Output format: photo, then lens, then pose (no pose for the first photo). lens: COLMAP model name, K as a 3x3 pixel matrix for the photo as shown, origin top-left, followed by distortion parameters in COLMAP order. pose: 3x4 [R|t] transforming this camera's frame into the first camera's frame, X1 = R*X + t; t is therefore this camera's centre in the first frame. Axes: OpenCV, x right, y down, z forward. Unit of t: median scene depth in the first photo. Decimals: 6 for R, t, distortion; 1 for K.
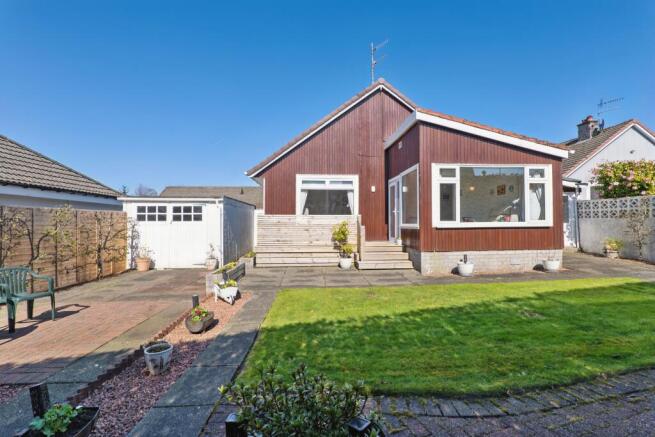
lens RADIAL K [[307.8, 0, 326.8], [0, 307.8, 218.1], [0, 0, 1]] dist [-0.020558, 0.002531]
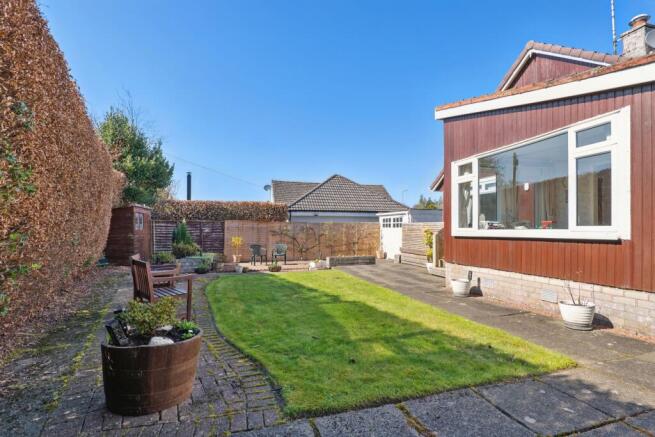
lens RADIAL K [[307.8, 0, 327.6], [0, 307.8, 223.5], [0, 0, 1]] dist [-0.020558, 0.002531]
pose [[0.202768, -0.013050, -0.979140, 1.096480], [0.014146, 0.999846, -0.010396, 0.000796], [0.979125, -0.011743, 0.202921, 0.460251]]
